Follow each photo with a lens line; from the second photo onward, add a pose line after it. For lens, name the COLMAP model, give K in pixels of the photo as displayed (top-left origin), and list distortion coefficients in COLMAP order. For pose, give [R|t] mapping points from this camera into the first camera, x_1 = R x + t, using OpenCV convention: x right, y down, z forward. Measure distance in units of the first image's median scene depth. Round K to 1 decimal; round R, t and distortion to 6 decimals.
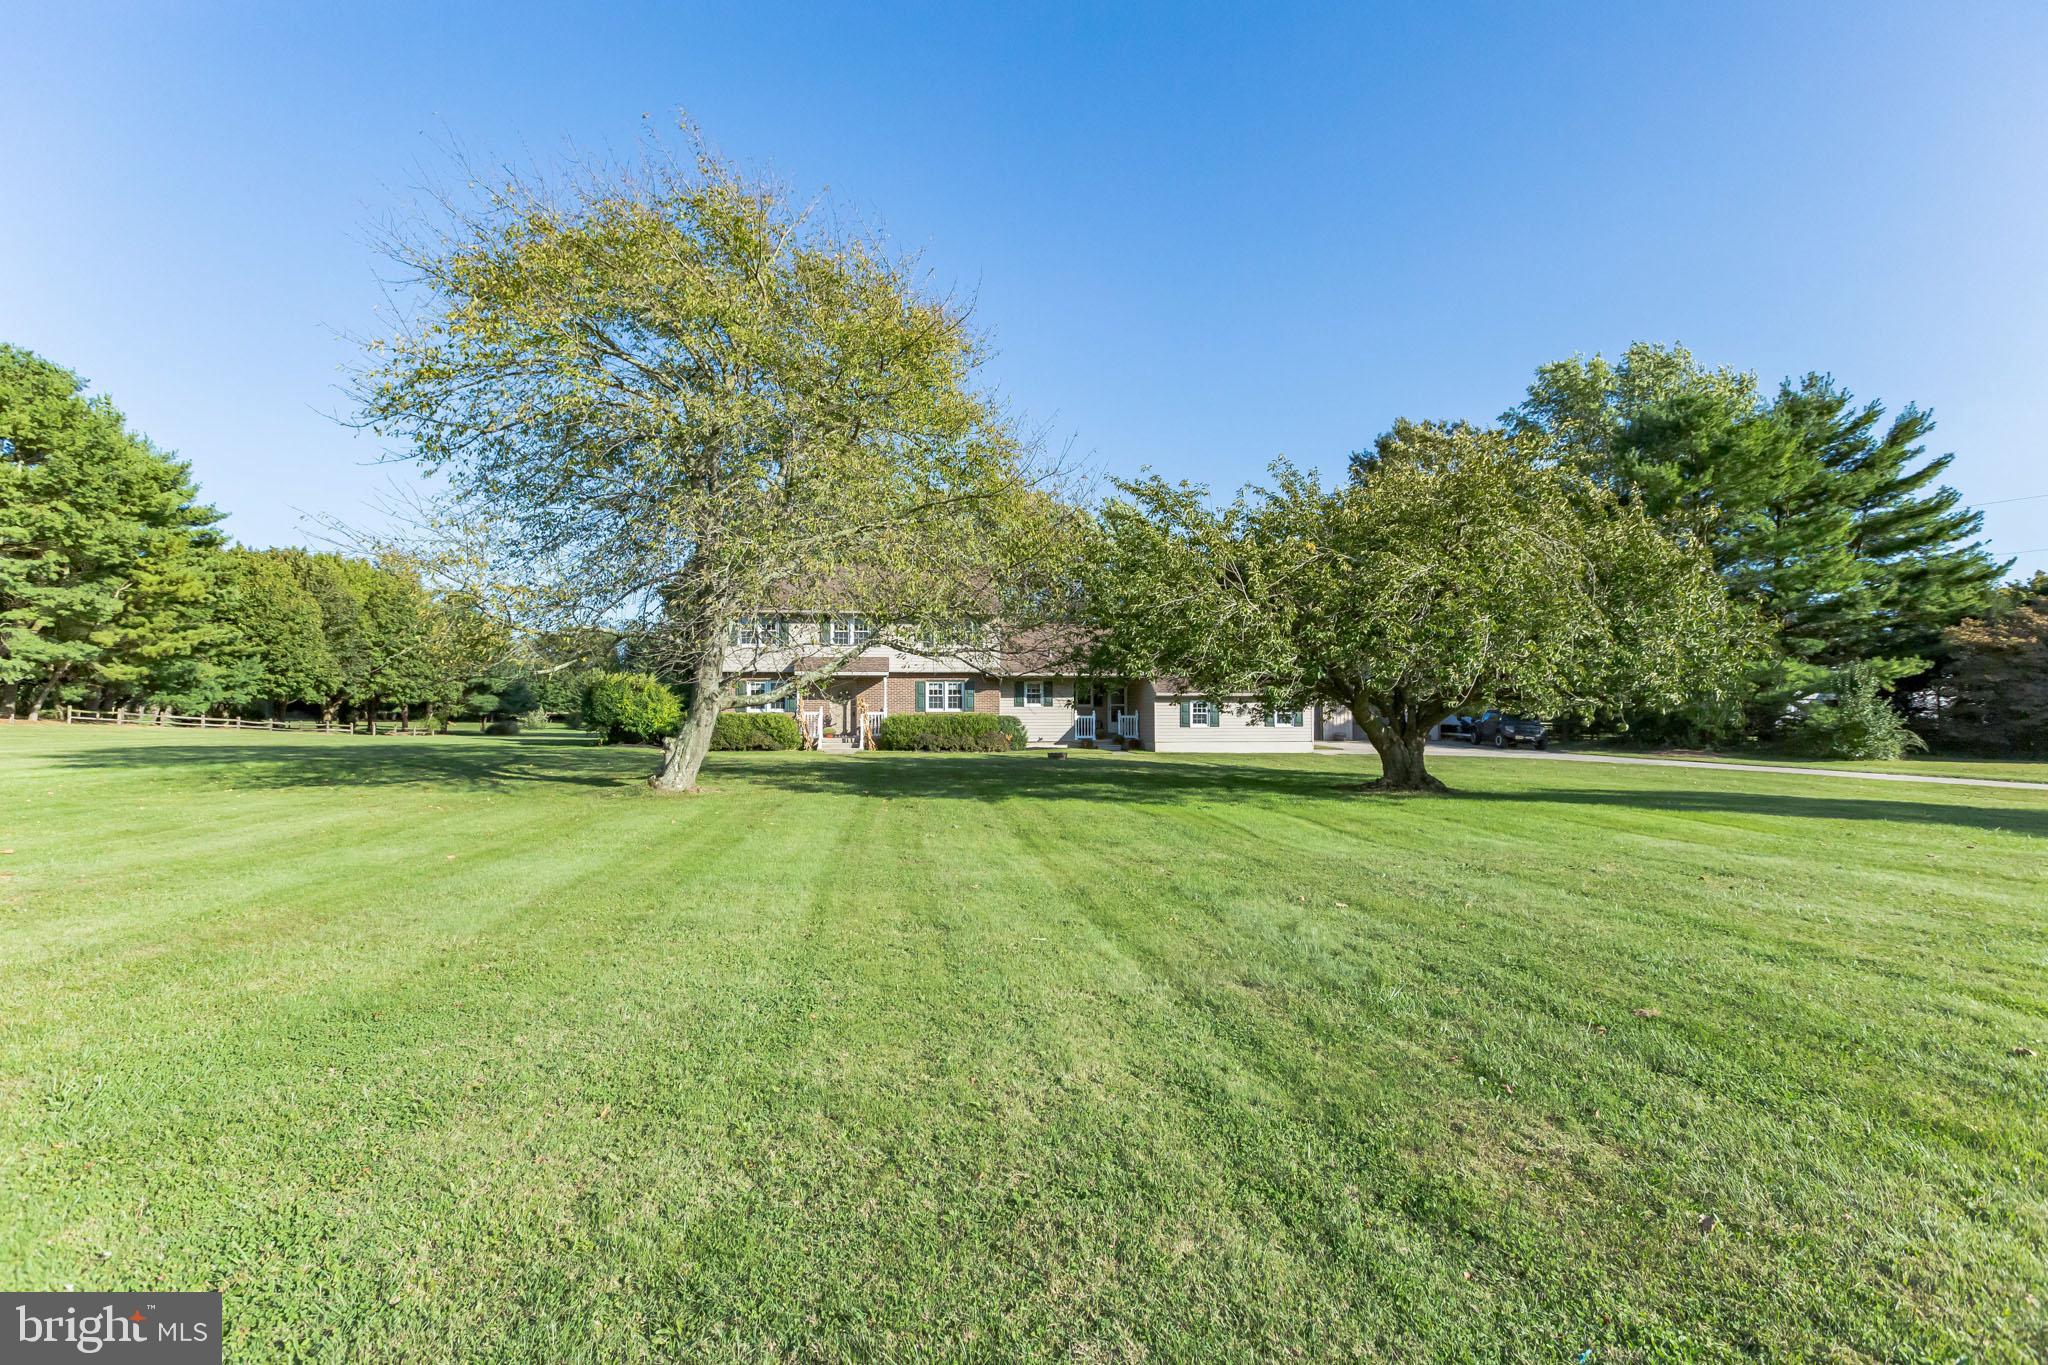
lens RADIAL K [[962.0, 0, 1029.9], [0, 962.0, 687.9], [0, 0, 1]] dist [0.001363, 0.000004]
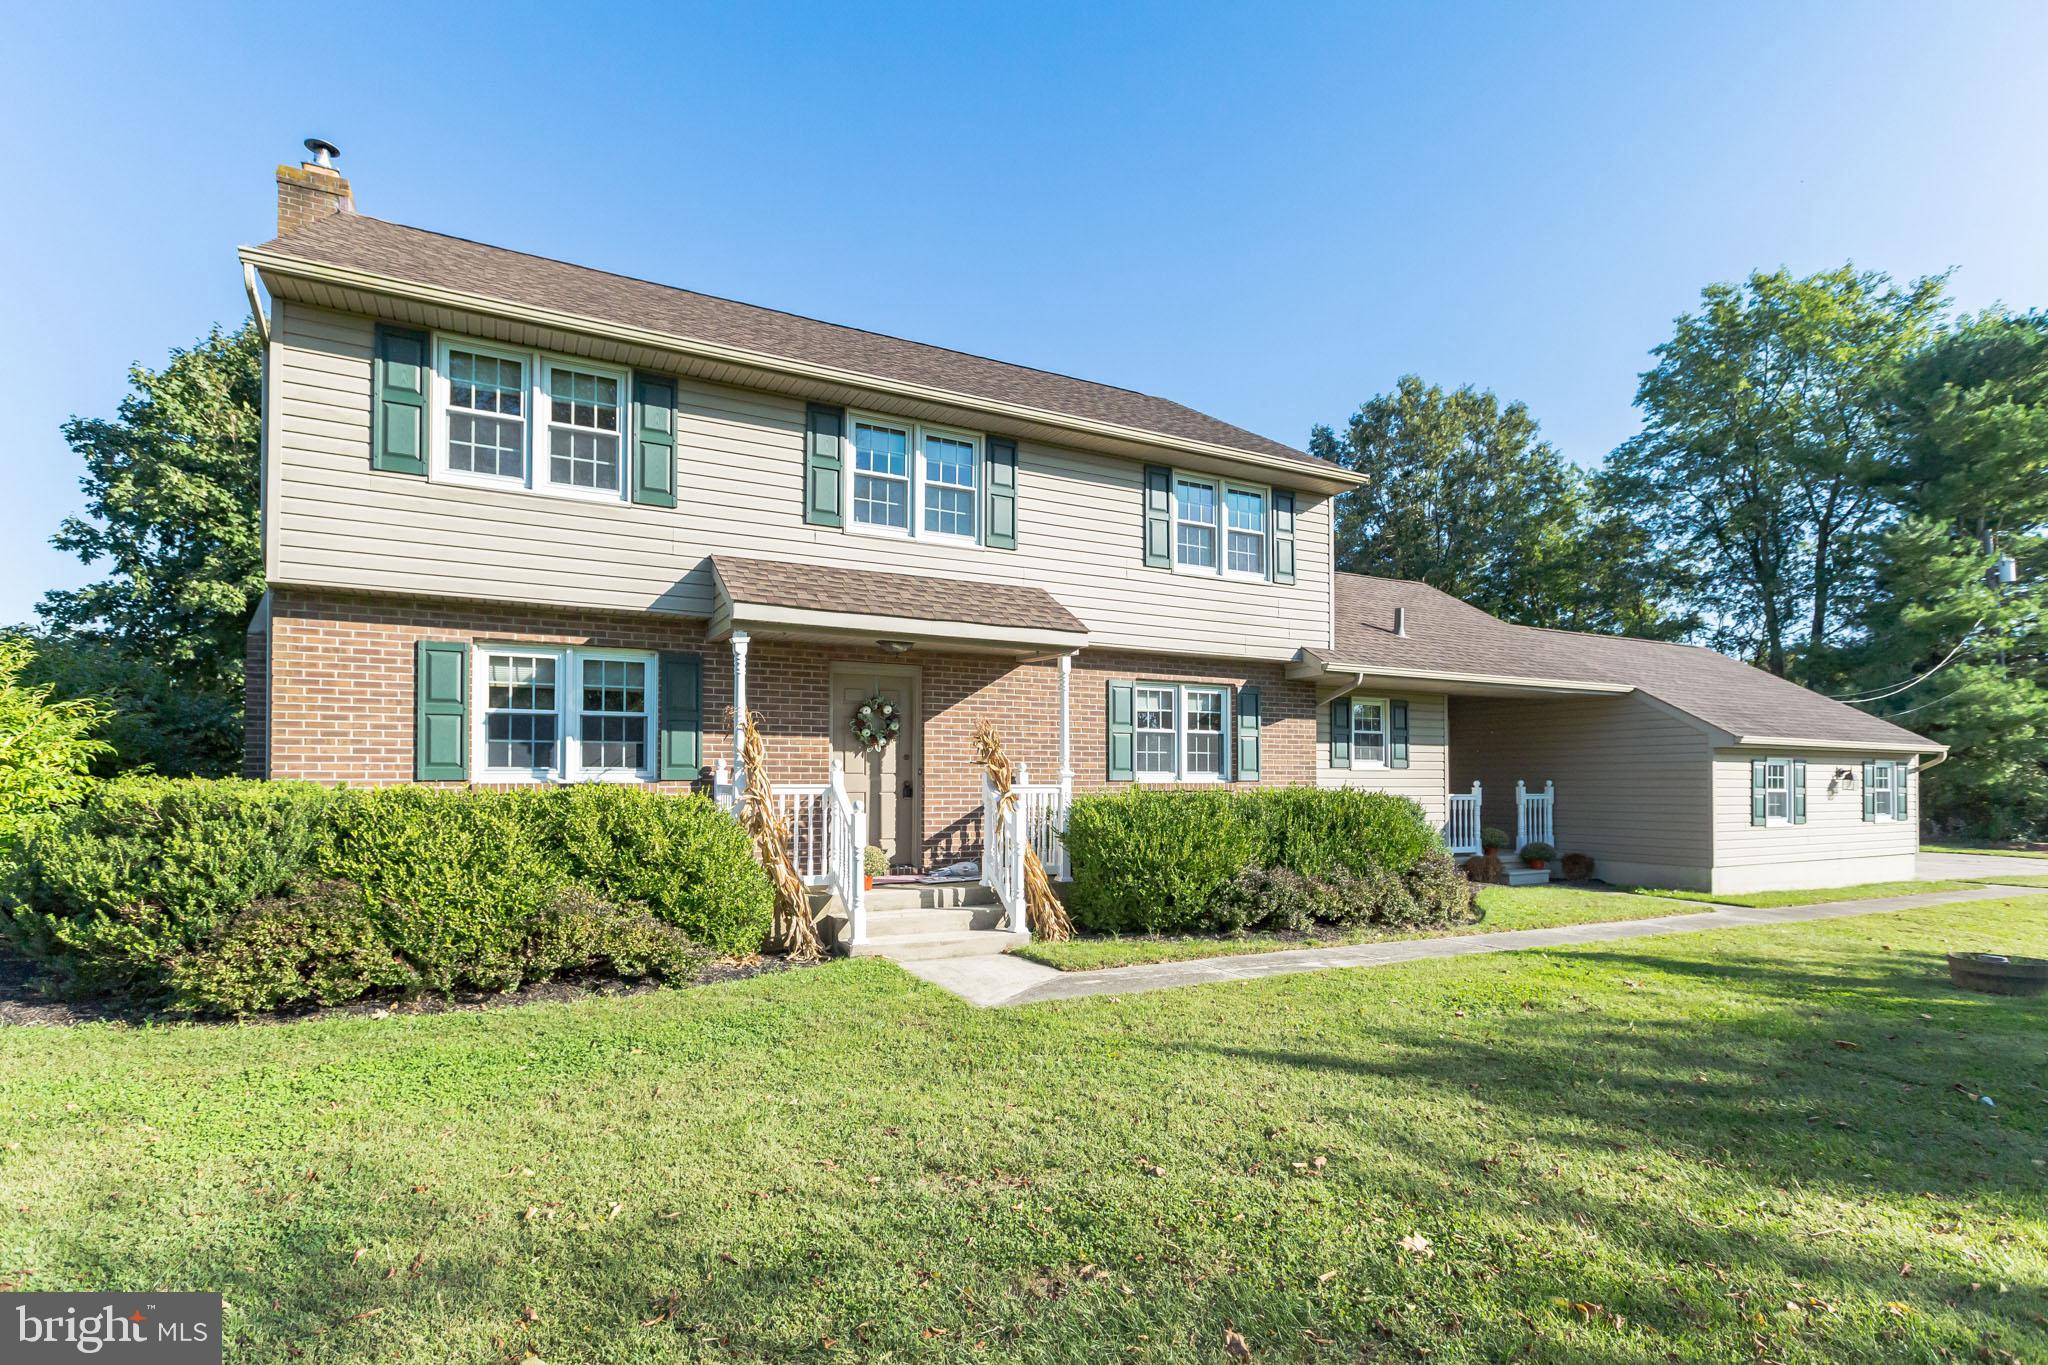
lens RADIAL K [[962.0, 0, 1026.3], [0, 962.0, 751.7], [0, 0, 1]] dist [0.001363, 0.000004]
pose [[0.928152, 0.015427, 0.371882, -0.255642], [-0.016310, 0.999867, -0.000772, 0.015967], [-0.371845, -0.005349, 0.928280, 0.738585]]
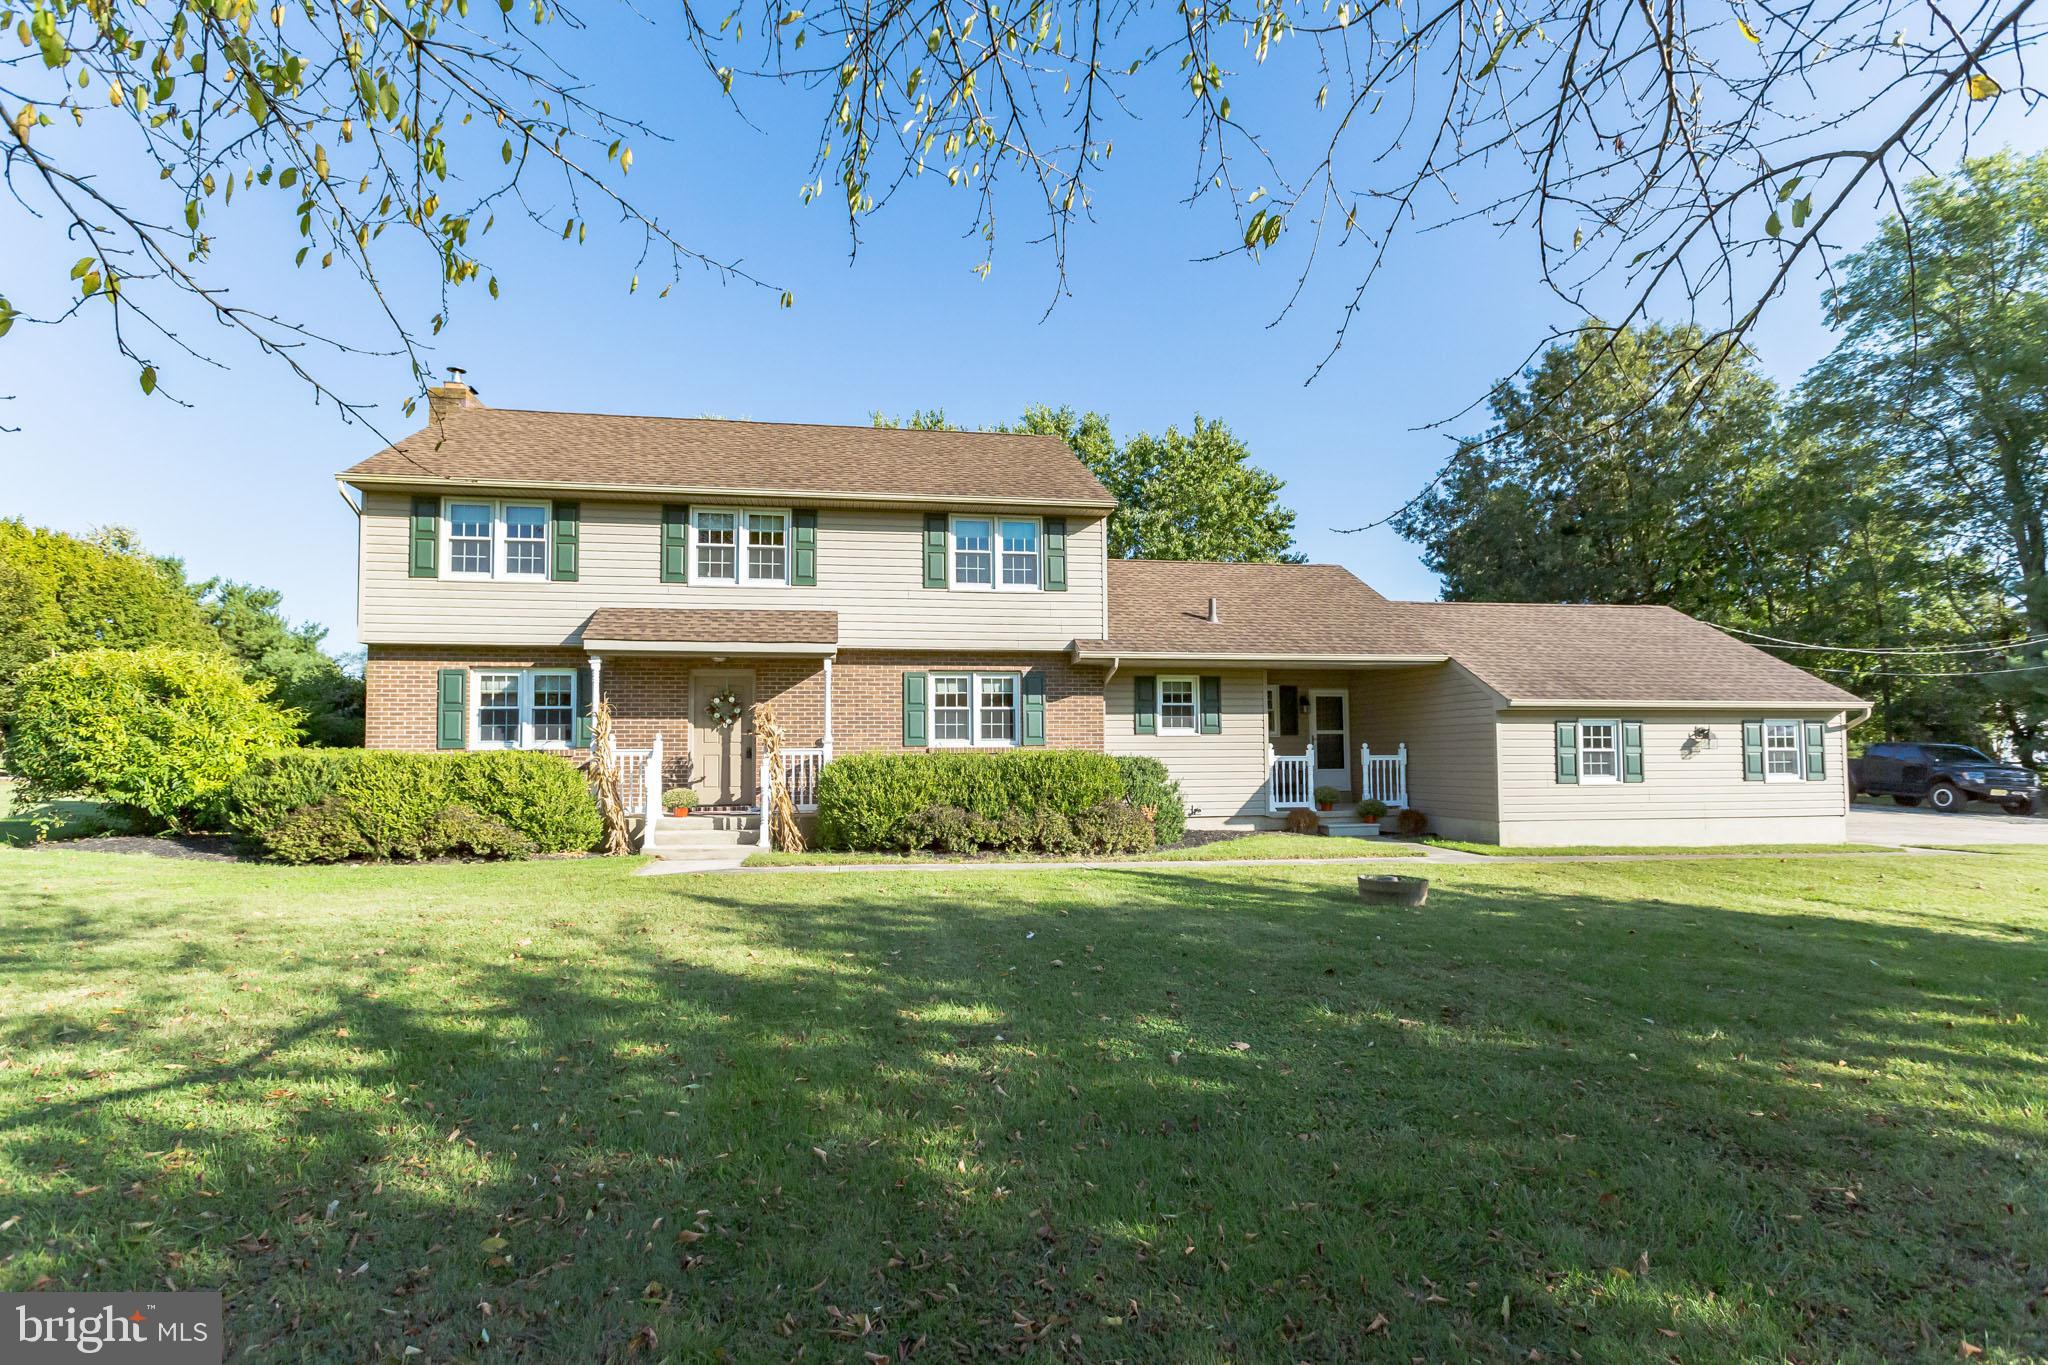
lens RADIAL K [[962.0, 0, 1026.4], [0, 962.0, 691.3], [0, 0, 1]] dist [0.001363, 0.000004]
pose [[0.998119, 0.000593, 0.061310, -0.092594], [0.001564, 0.999381, -0.035131, 0.015510], [-0.061293, 0.035161, 0.997500, 0.595141]]
